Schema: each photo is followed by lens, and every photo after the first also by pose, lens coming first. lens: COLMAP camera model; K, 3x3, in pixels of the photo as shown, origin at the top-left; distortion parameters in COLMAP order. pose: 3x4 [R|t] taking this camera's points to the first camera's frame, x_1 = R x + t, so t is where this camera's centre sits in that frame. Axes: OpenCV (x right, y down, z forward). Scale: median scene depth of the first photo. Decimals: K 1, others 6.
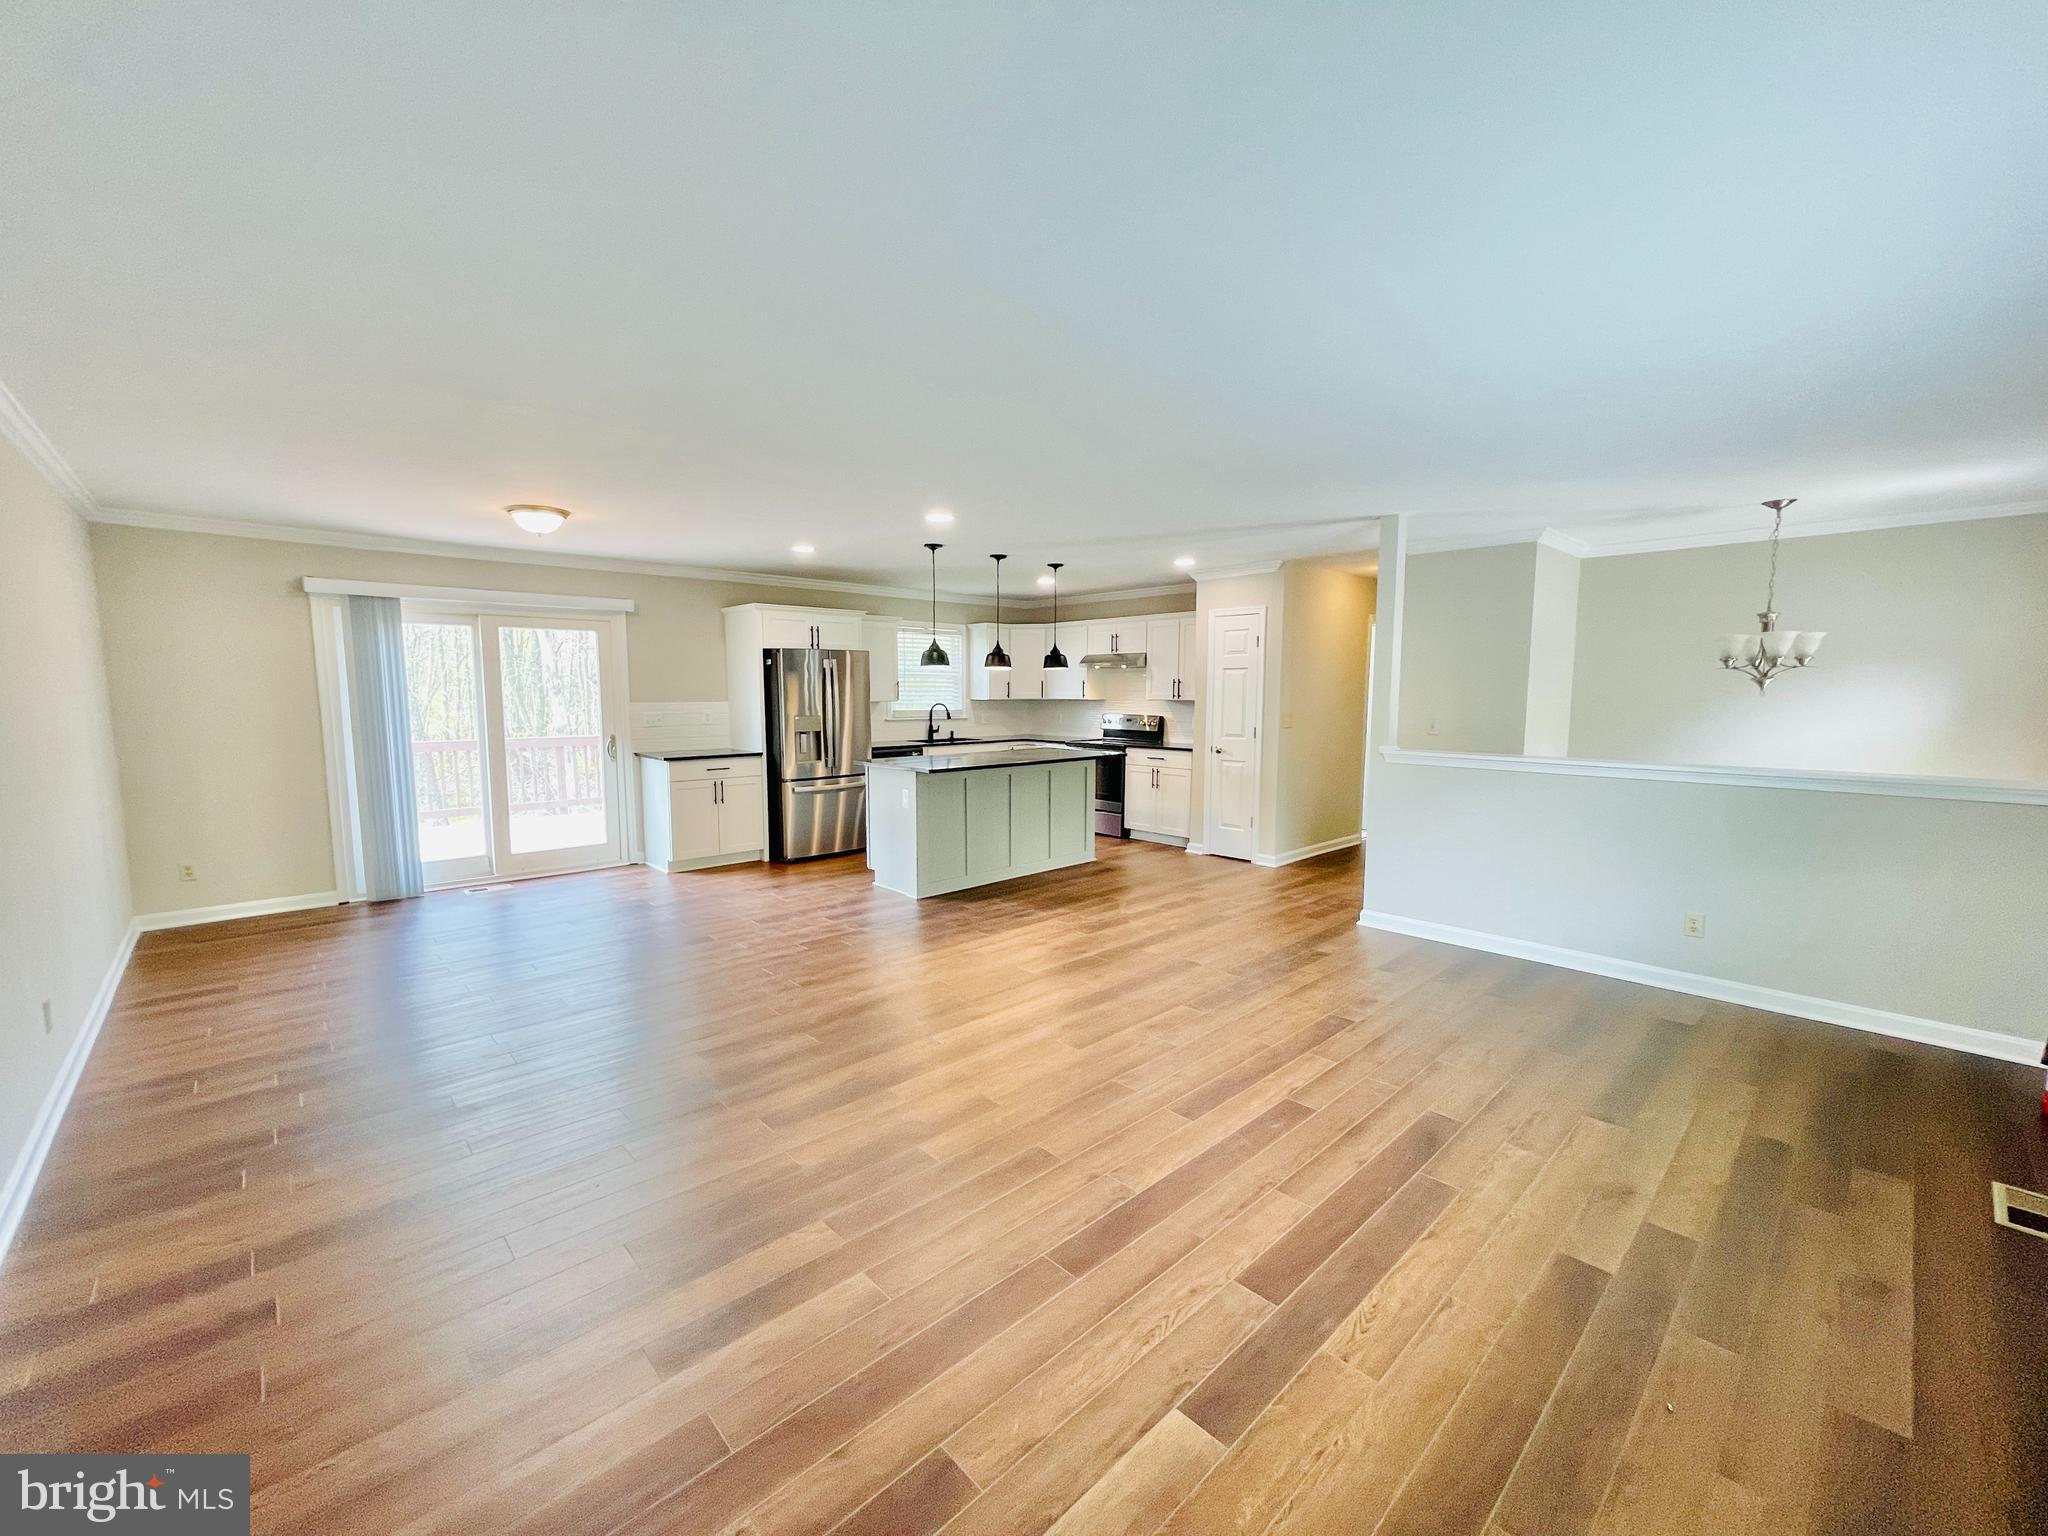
lens RADIAL K [[825.5, 0, 1014.3], [0, 825.5, 778.0], [0, 0, 1]] dist [0.001178, 0.000025]
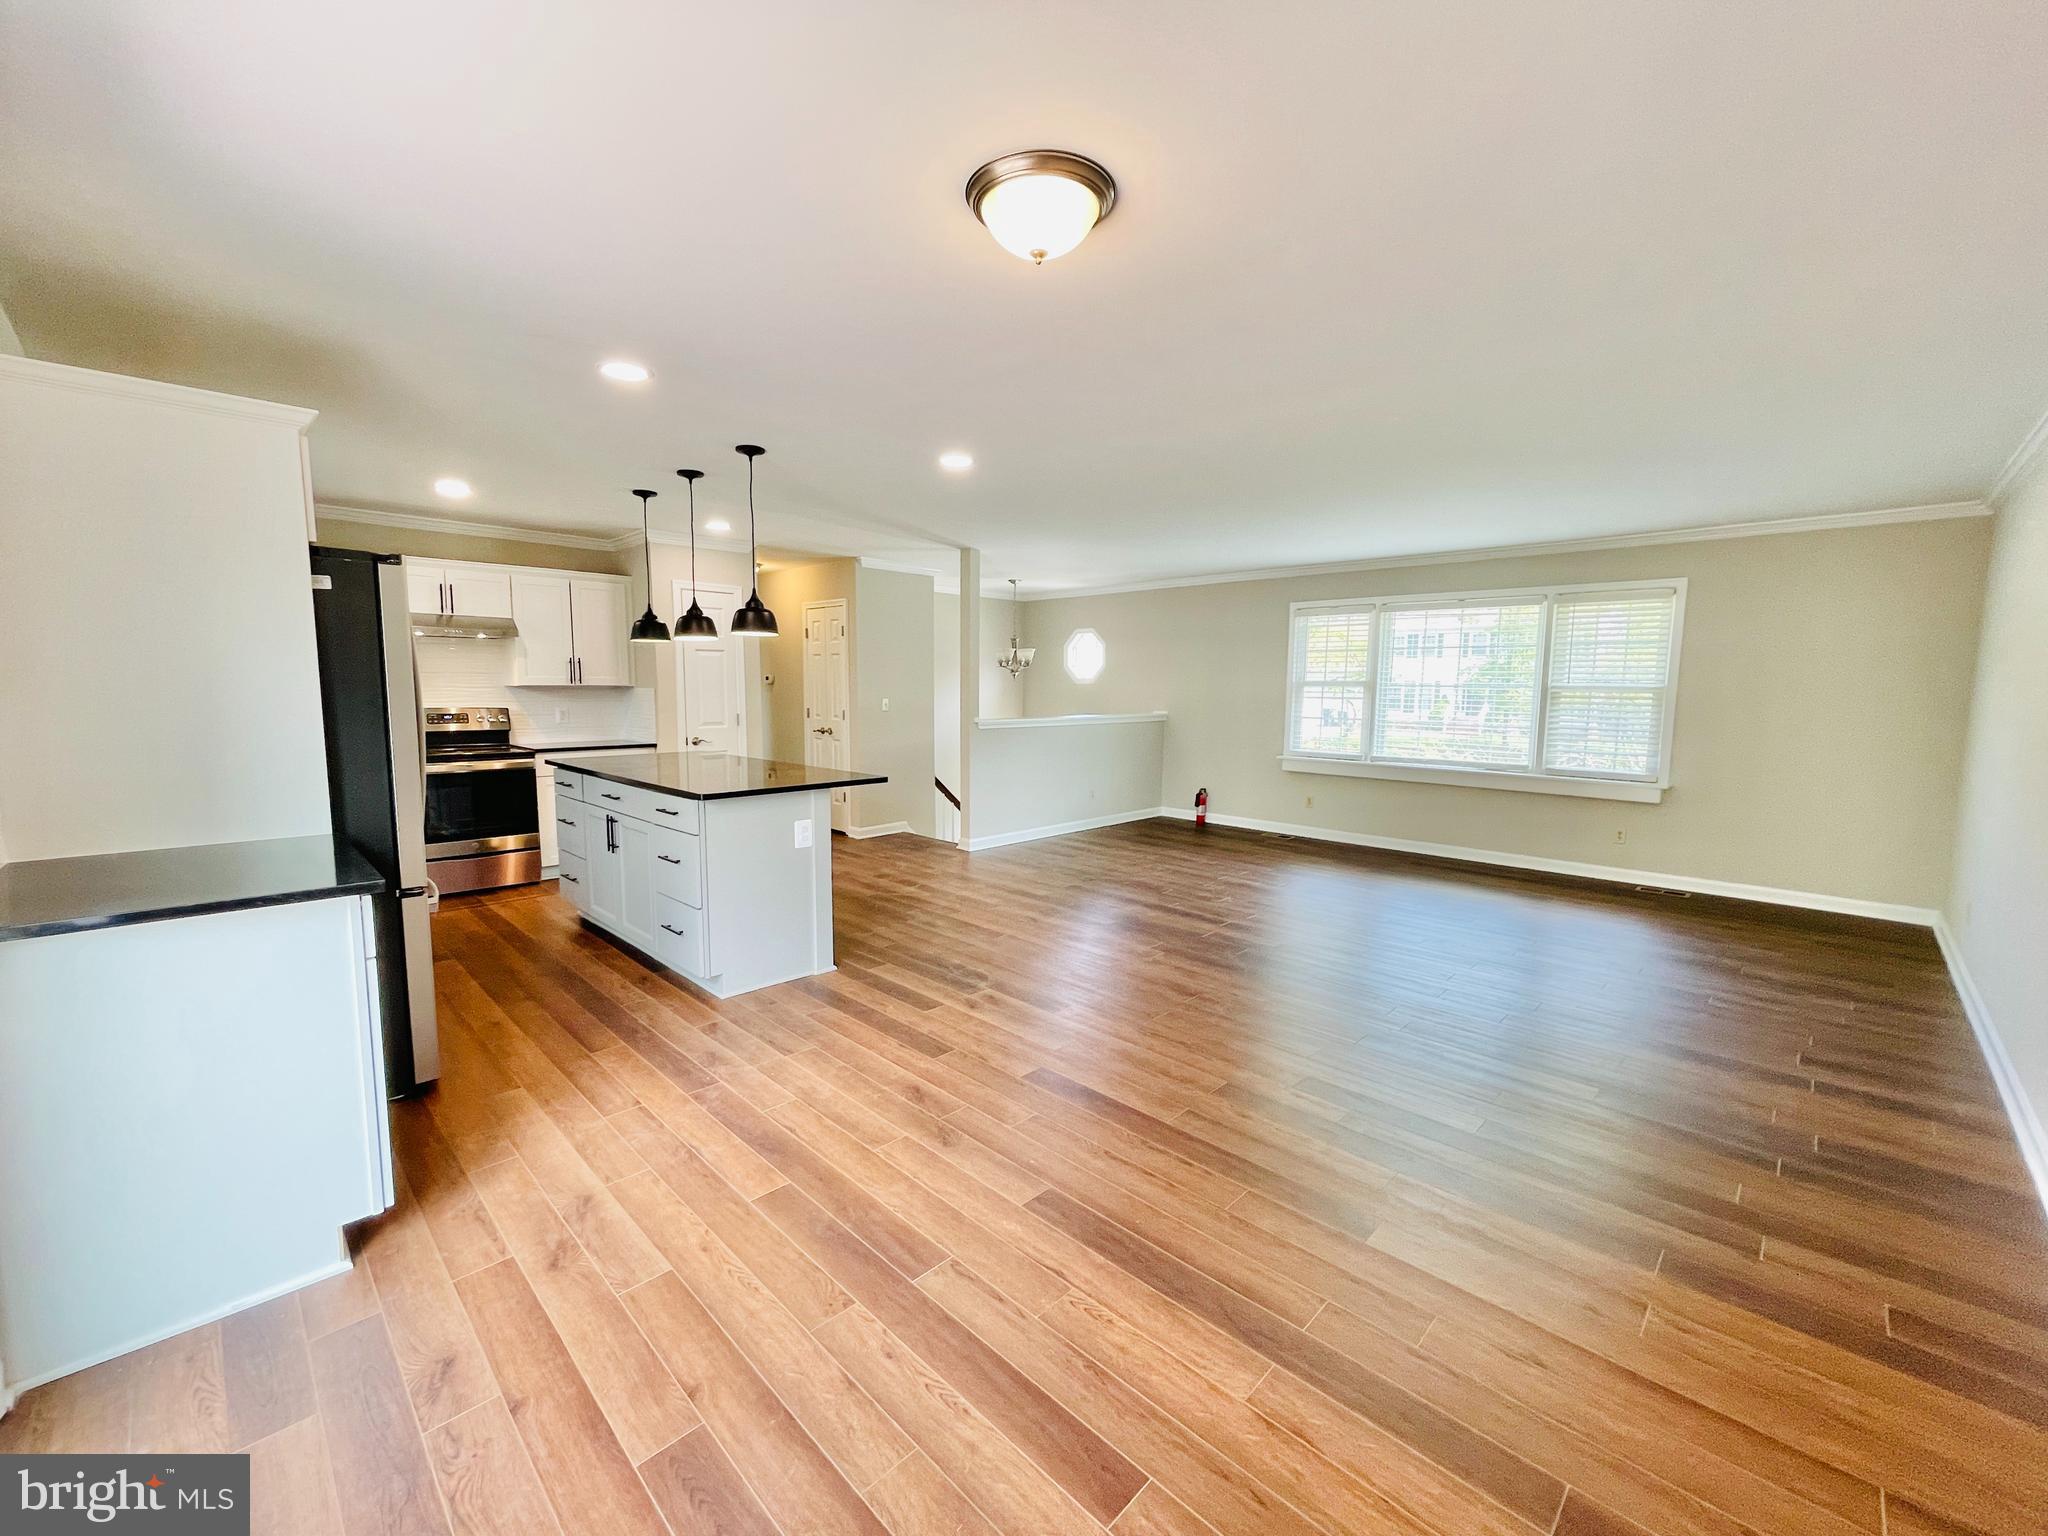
lens RADIAL K [[825.5, 0, 1014.3], [0, 825.5, 778.0], [0, 0, 1]] dist [0.001178, 0.000025]
pose [[-0.041190, -0.114857, 0.992528, -0.697982], [0.097701, 0.988147, 0.118405, -0.071301], [-0.994363, 0.101848, -0.029480, 0.740091]]
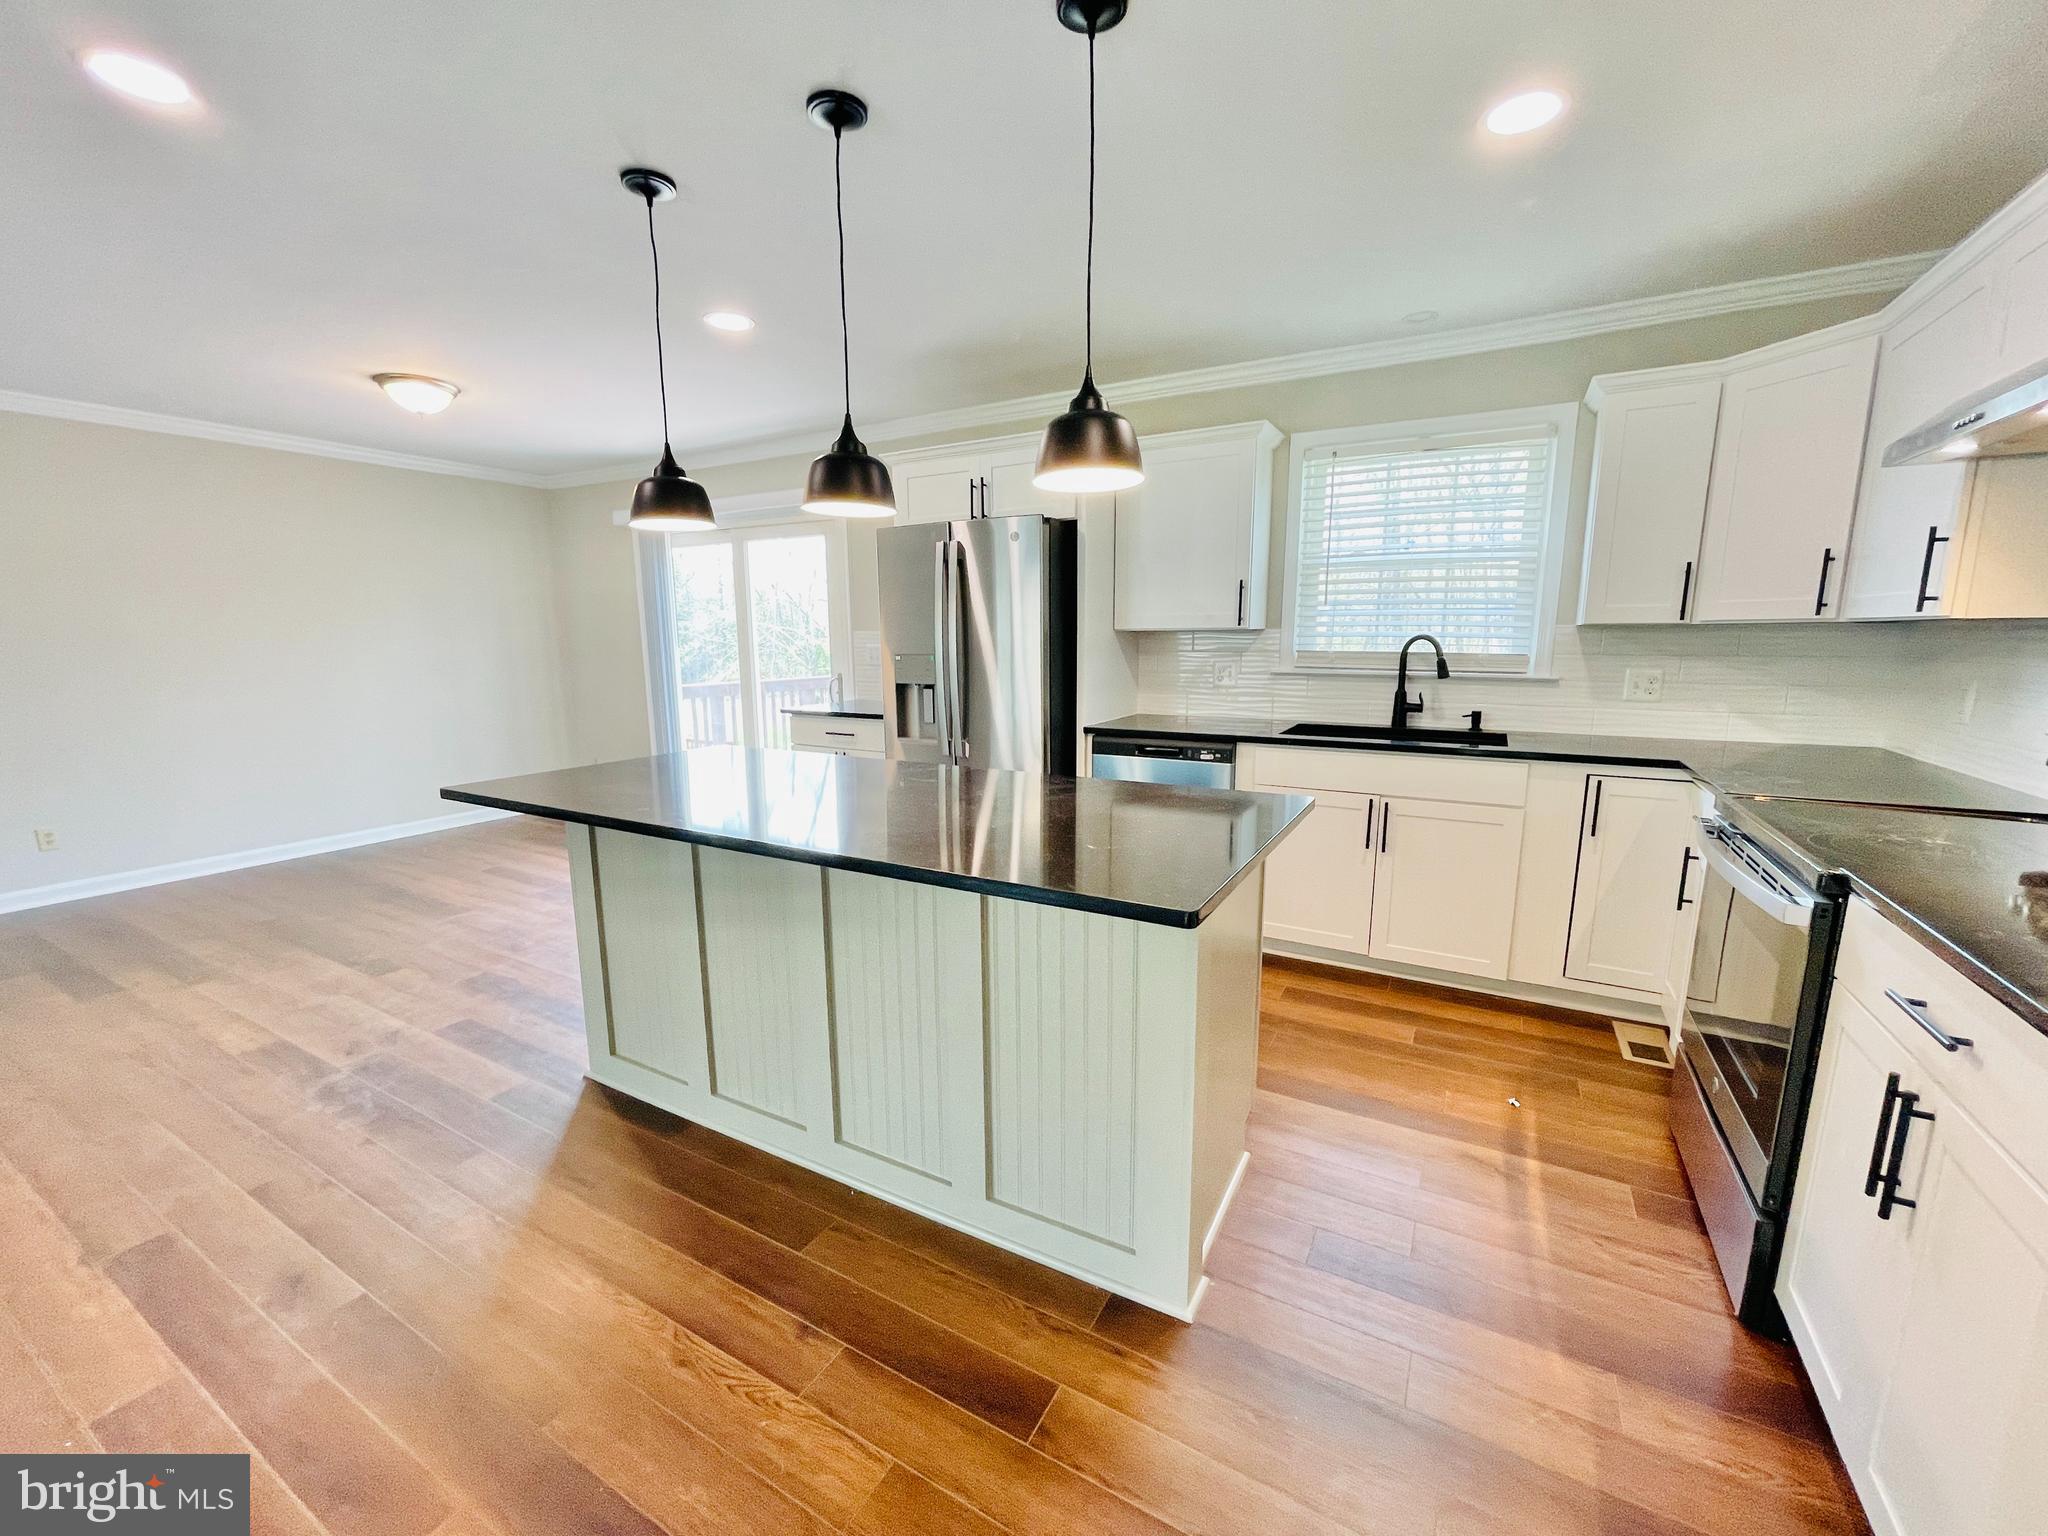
lens RADIAL K [[825.5, 0, 1014.3], [0, 825.5, 778.0], [0, 0, 1]] dist [0.001178, 0.000025]
pose [[0.295832, 0.161701, -0.941454, 0.293023], [-0.096101, 0.985606, 0.139087, -0.079496], [0.950394, 0.049329, 0.307113, 0.931704]]
